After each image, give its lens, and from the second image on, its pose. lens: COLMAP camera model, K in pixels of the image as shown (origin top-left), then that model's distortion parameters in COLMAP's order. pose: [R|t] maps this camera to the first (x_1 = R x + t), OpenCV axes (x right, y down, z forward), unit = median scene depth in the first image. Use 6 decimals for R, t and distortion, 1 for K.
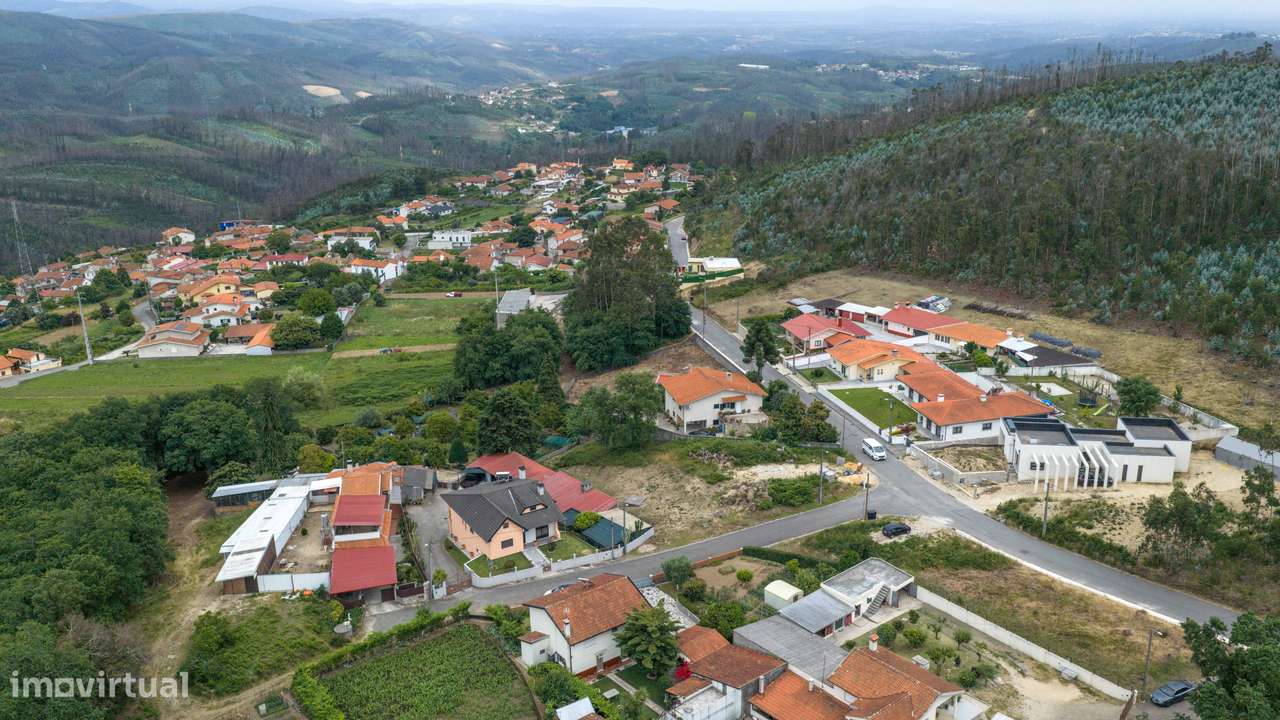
lens RADIAL K [[1054.7, 0, 646.1], [0, 1054.7, 359.1], [0, 0, 1]] dist [0.016962, -0.046597]
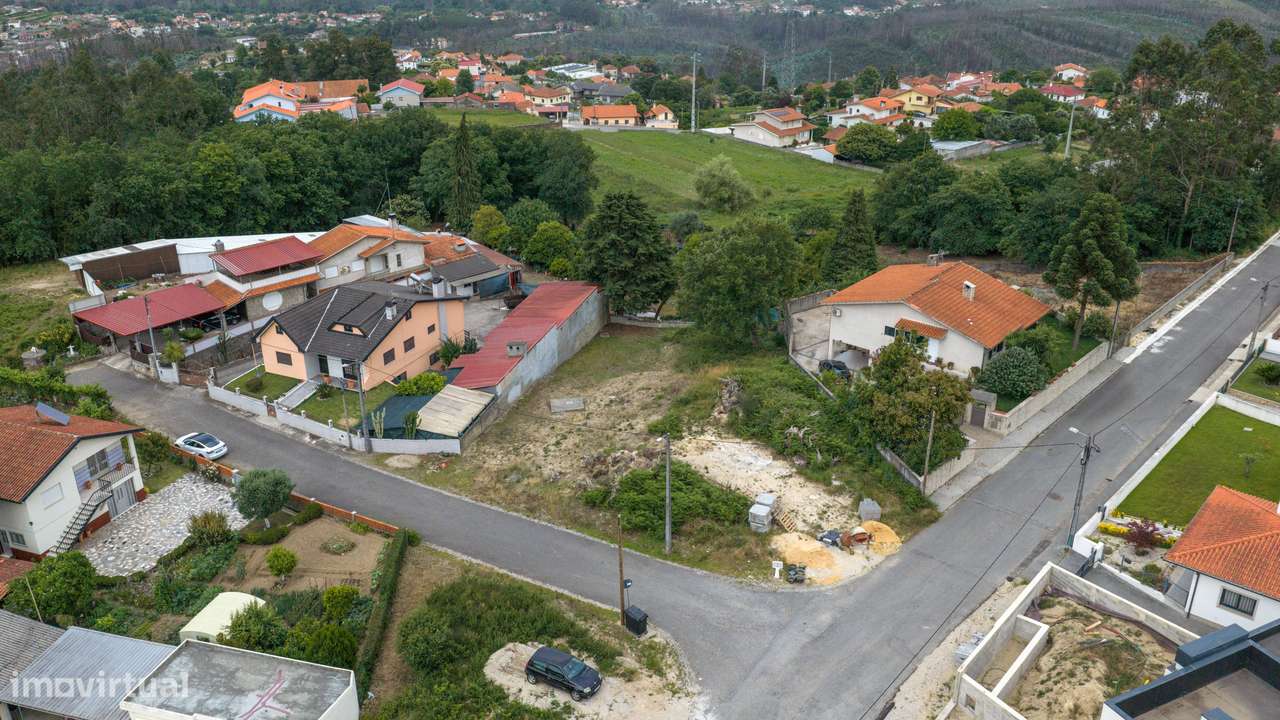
lens RADIAL K [[1054.7, 0, 646.1], [0, 1054.7, 359.1], [0, 0, 1]] dist [0.016962, -0.046597]
pose [[0.564201, 0.349284, -0.748116, 0.381759], [-0.261539, 0.935053, 0.239319, -0.032664], [0.783119, 0.060637, 0.618909, 0.598828]]
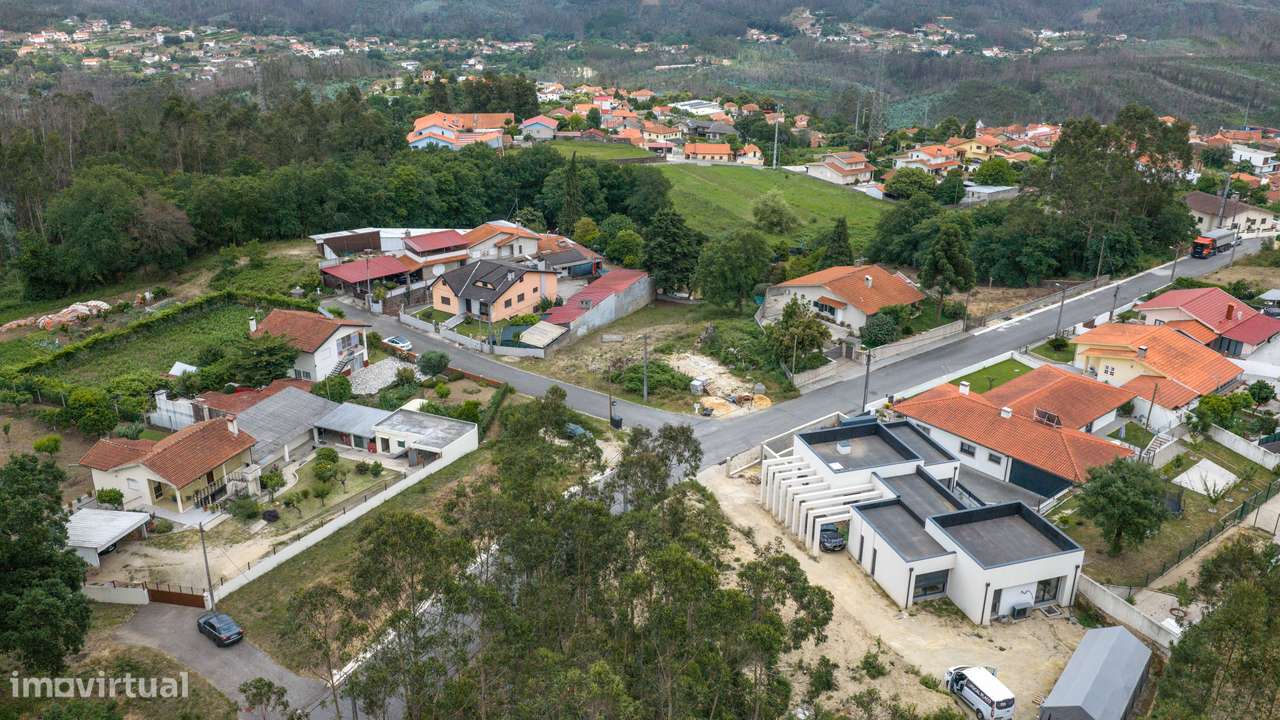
lens RADIAL K [[1054.7, 0, 646.1], [0, 1054.7, 359.1], [0, 0, 1]] dist [0.016962, -0.046597]
pose [[0.447175, 0.362770, -0.817577, 0.676672], [-0.292665, 0.923087, 0.249513, -0.078367], [0.845211, 0.127700, 0.518952, 0.482356]]
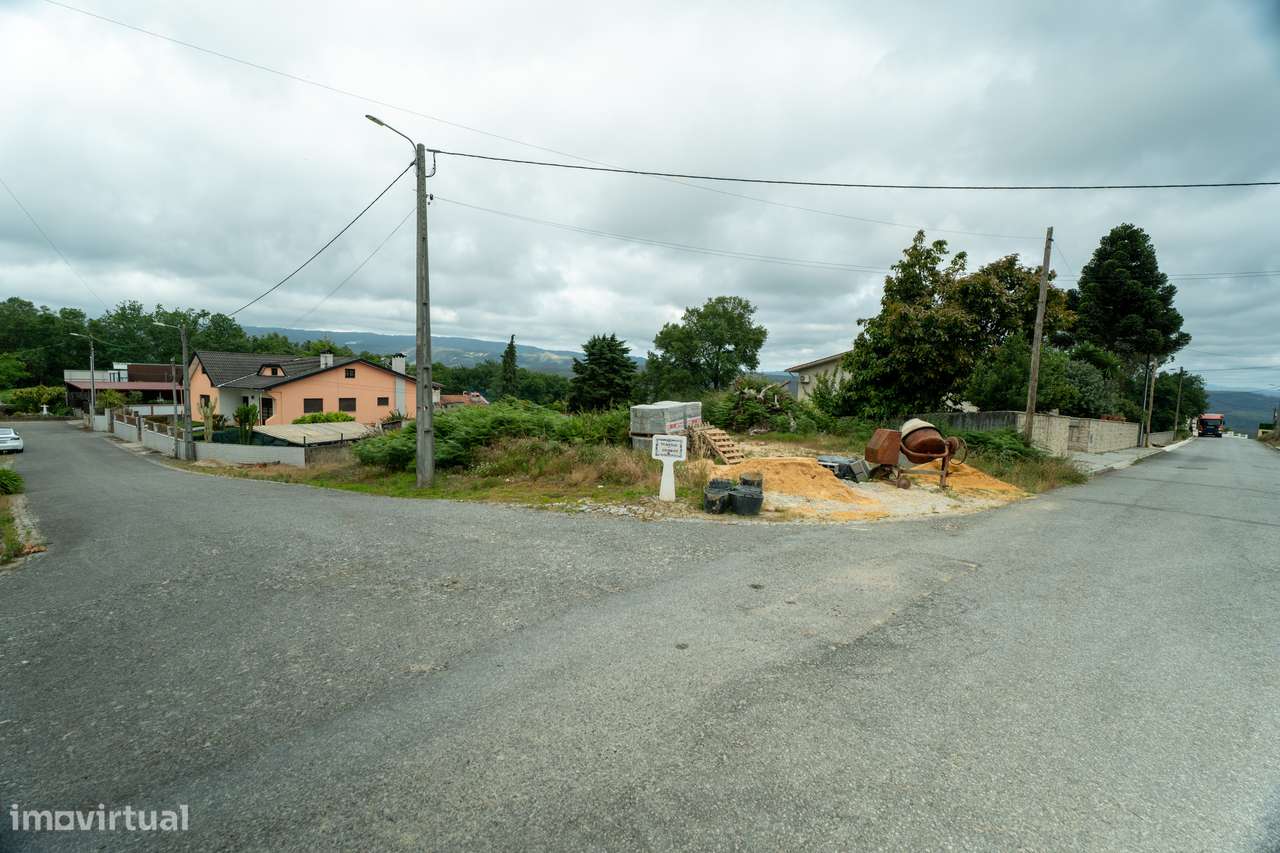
lens RADIAL K [[566.2, 0, 640.0], [0, 566.2, 426.5], [0, 0, 1]] dist [0.000084, -0.000012]
pose [[0.487546, 0.101639, -0.867161, 0.220372], [-0.305067, 0.950431, -0.060120, 0.101426], [0.818066, 0.293853, 0.494386, 0.816363]]
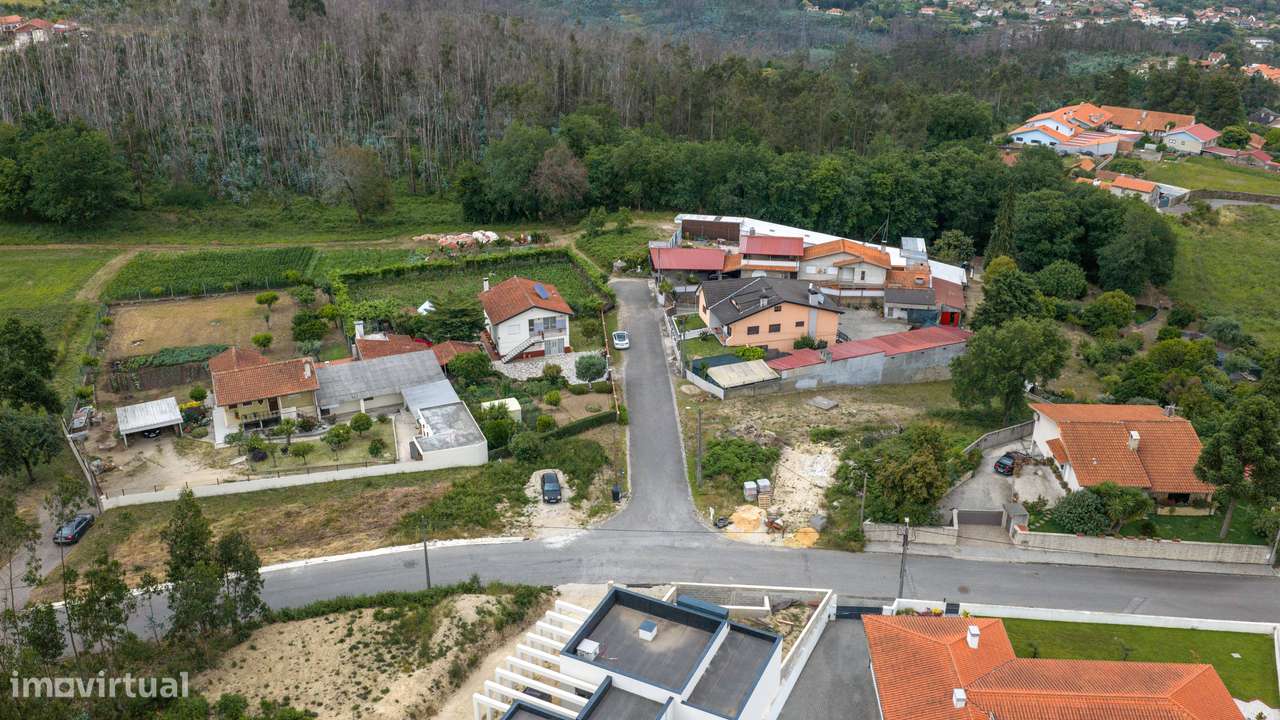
lens RADIAL K [[1054.7, 0, 646.1], [0, 1054.7, 359.1], [0, 0, 1]] dist [0.016962, -0.046597]
pose [[-0.300826, 0.417925, -0.857229, 0.604732], [-0.289679, 0.816353, 0.499653, -0.216256], [0.908620, 0.398630, -0.124516, 0.852071]]
